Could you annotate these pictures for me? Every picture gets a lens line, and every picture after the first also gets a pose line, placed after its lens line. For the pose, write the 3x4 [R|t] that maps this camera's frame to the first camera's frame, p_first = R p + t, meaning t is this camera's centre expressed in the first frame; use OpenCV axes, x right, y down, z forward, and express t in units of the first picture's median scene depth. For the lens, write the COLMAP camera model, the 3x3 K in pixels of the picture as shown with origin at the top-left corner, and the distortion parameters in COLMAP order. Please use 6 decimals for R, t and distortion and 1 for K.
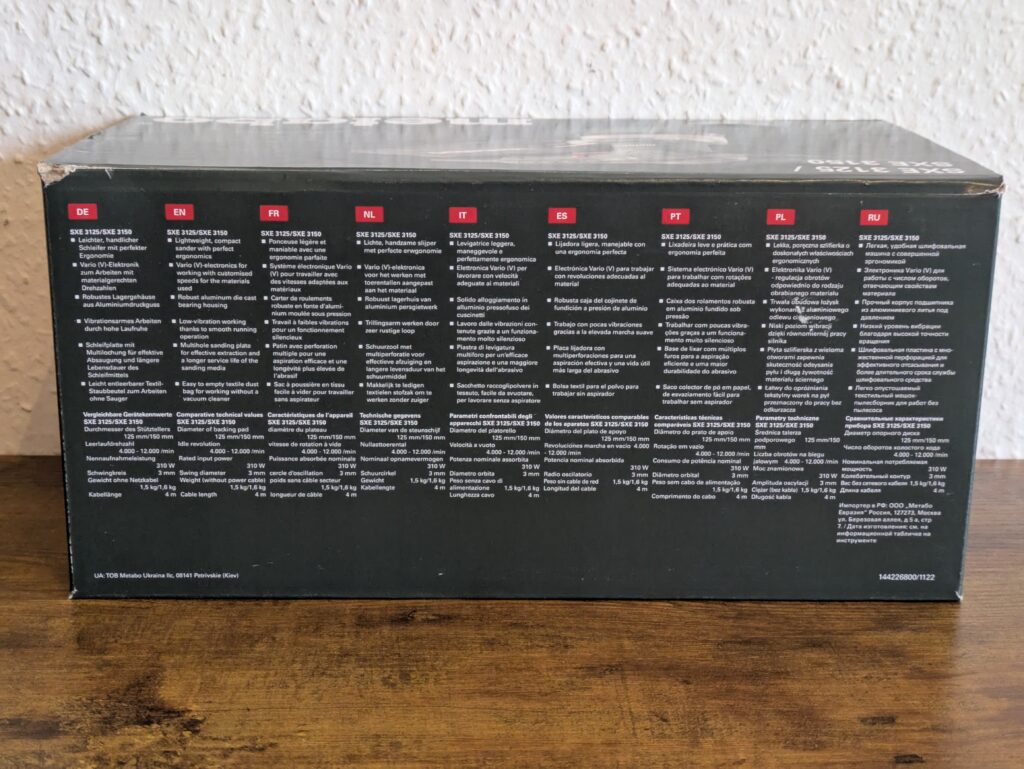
lens RADIAL K [[1547.2, 0, 512.5], [0, 1547.2, 381.1], [0, 0, 1]] dist [0.038980, 0.000000]
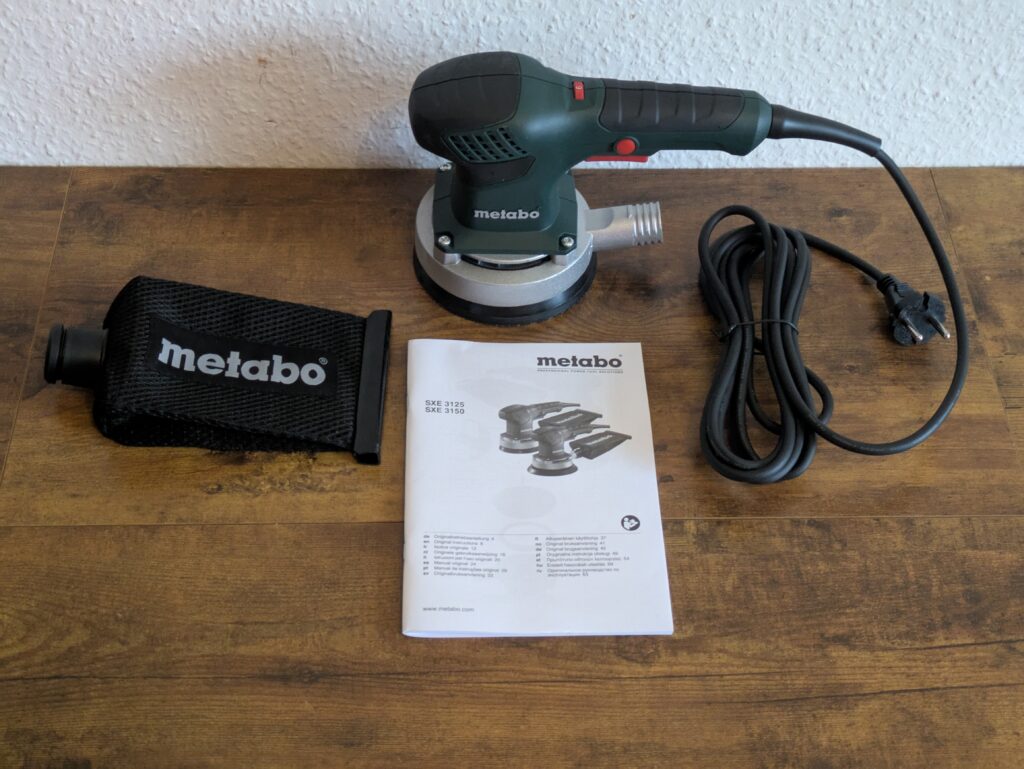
lens RADIAL K [[1547.2, 0, 521.9], [0, 1547.2, 386.7], [0, 0, 1]] dist [0.038980, 0.000000]
pose [[0.999755, 0.007585, 0.020786, 0.017987], [-0.018059, 0.822499, 0.568480, -0.857488], [-0.012785, -0.568716, 0.822434, -0.511025]]
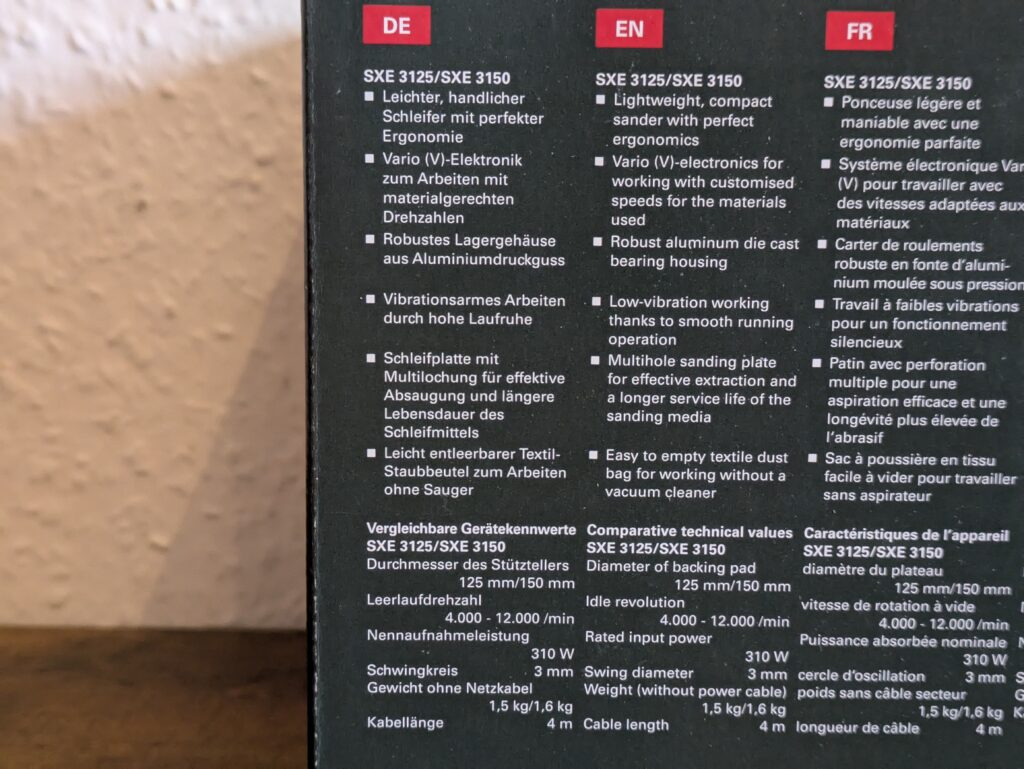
lens RADIAL K [[1547.2, 0, 512.9], [0, 1547.2, 376.9], [0, 0, 1]] dist [0.038980, 0.000000]
pose [[0.999646, 0.004219, -0.026262, -0.225149], [-0.007231, 0.993258, -0.115695, 0.028868], [0.025596, 0.115844, 0.992938, 0.579434]]
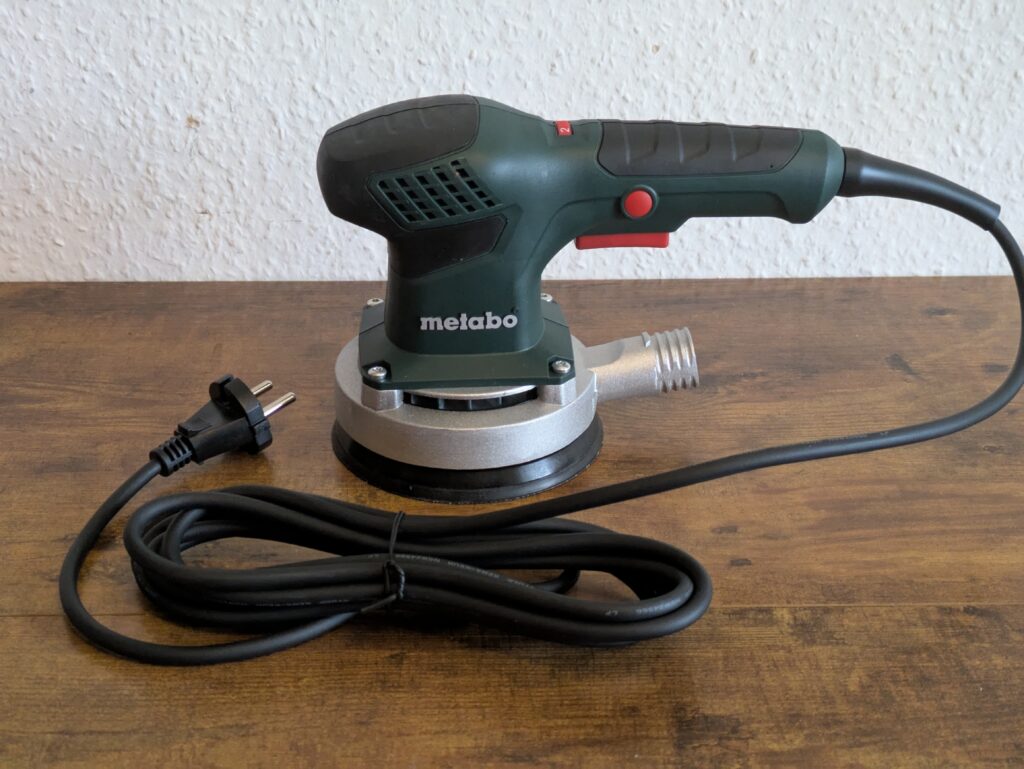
lens RADIAL K [[1547.2, 0, 505.3], [0, 1547.2, 383.5], [0, 0, 1]] dist [0.038980, 0.000000]
pose [[0.999947, -0.006343, -0.008052, 0.051426], [0.007924, 0.976643, 0.214721, -0.172431], [0.006502, -0.214773, 0.976642, -0.248884]]
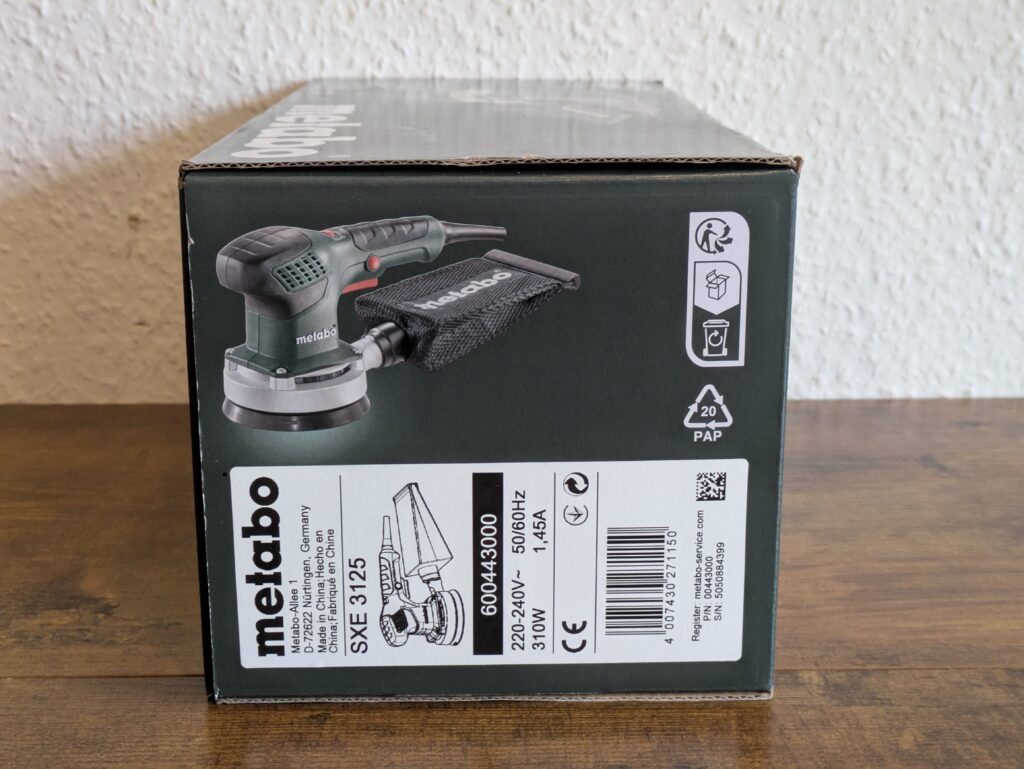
lens RADIAL K [[1547.2, 0, 497.3], [0, 1547.2, 396.0], [0, 0, 1]] dist [0.038980, 0.000000]
pose [[0.999803, -0.012599, -0.015349, 0.077798], [0.012477, 0.999890, -0.008061, 0.072250], [0.015449, 0.007868, 0.999850, -0.084123]]
